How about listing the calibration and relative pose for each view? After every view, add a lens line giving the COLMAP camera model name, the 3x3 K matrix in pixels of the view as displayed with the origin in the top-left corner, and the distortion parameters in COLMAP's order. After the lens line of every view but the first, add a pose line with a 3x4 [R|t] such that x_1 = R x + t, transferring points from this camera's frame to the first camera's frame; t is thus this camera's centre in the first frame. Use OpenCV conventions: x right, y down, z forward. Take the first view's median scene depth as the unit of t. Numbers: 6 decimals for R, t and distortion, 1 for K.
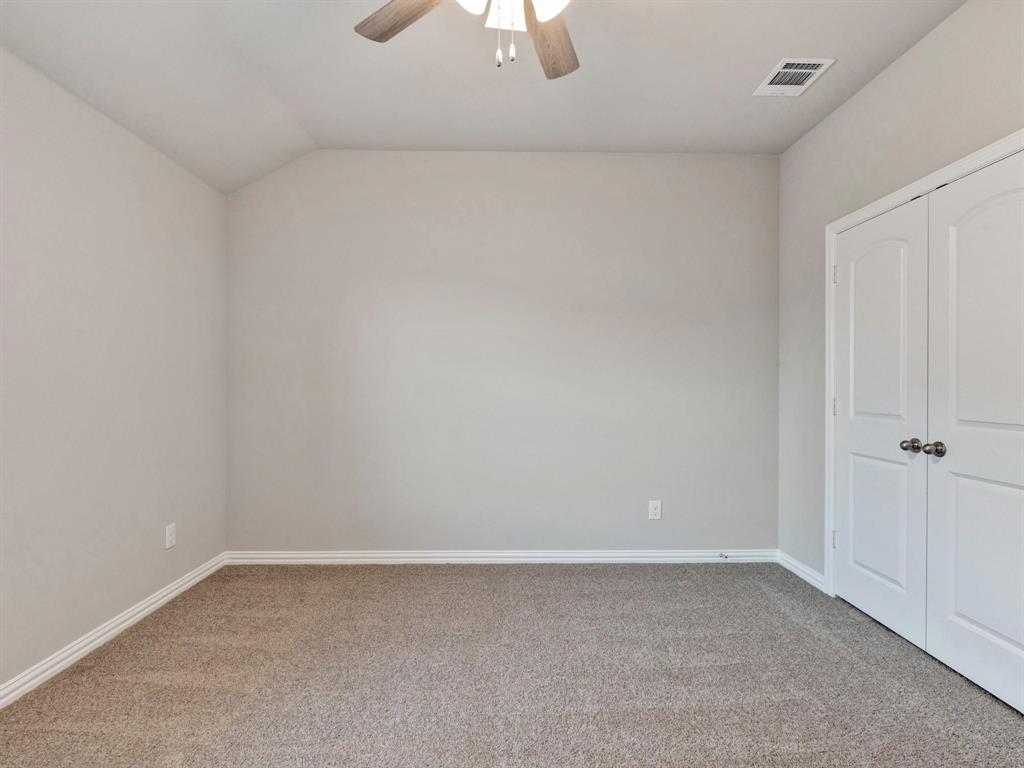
lens RADIAL K [[508.0, 0, 512.0], [0, 508.0, 384.0], [0, 0, 1]] dist [-0.002555, -0.000658]
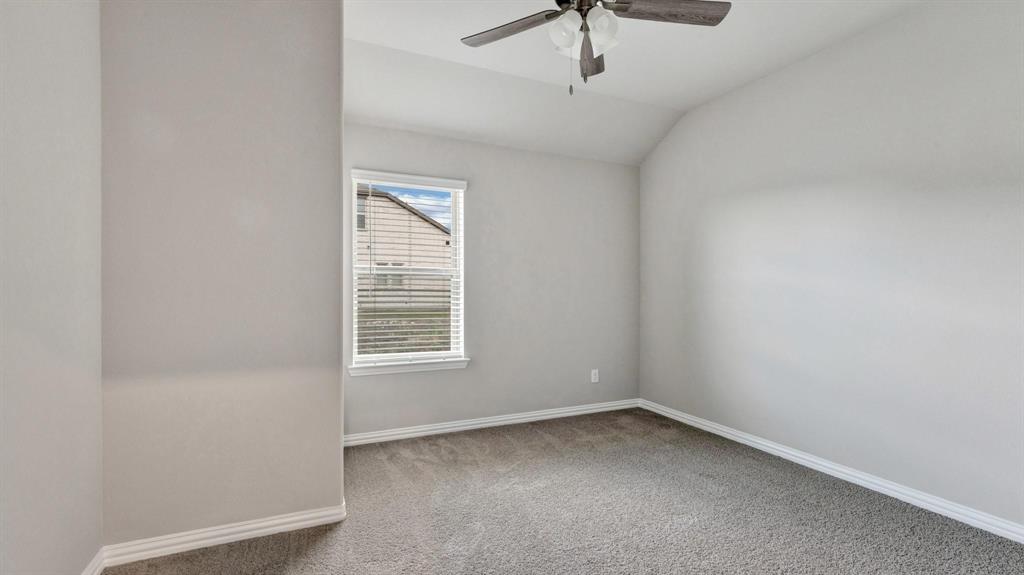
lens RADIAL K [[452.5, 0, 512.0], [0, 452.5, 287.5], [0, 0, 1]] dist [-0.004410, 0.000011]
pose [[0.406452, 0.002887, -0.913668, 0.619989], [-0.003719, 0.999992, 0.001506, -0.005963], [0.913665, 0.002786, 0.406459, 0.107338]]
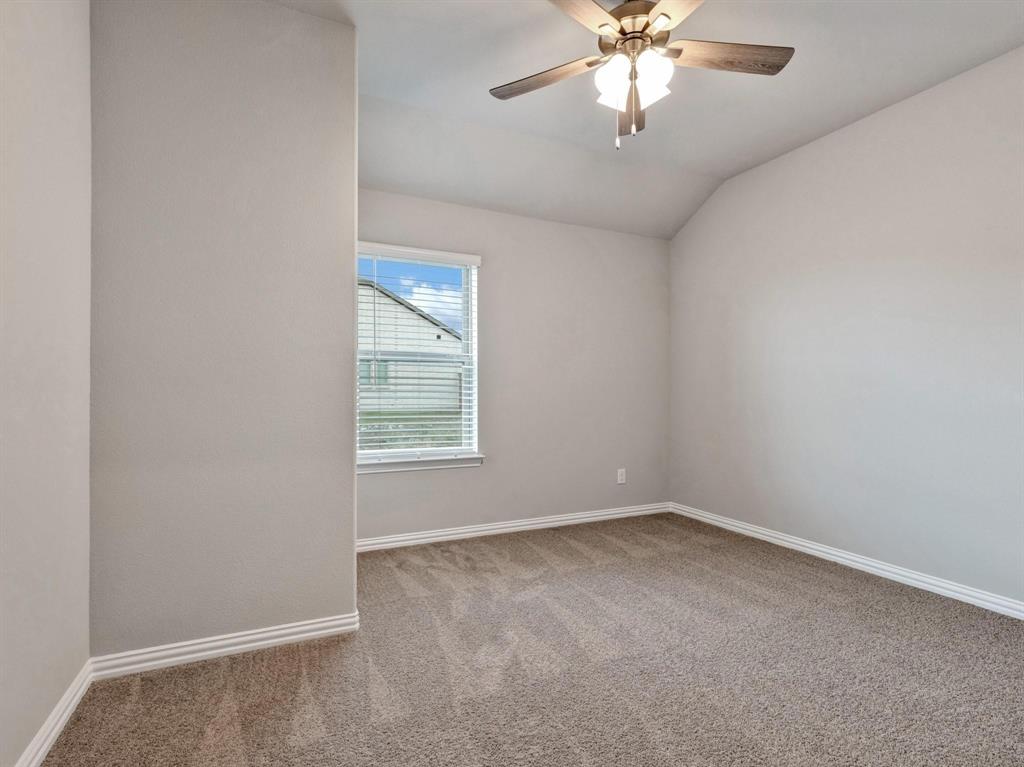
lens RADIAL K [[508.0, 0, 512.0], [0, 508.0, 383.5], [0, 0, 1]] dist [-0.002555, -0.000658]
pose [[0.416524, -0.007974, -0.909090, 0.592595], [-0.002487, 0.999948, -0.009911, 0.030986], [0.909121, 0.006389, 0.416483, 0.046995]]
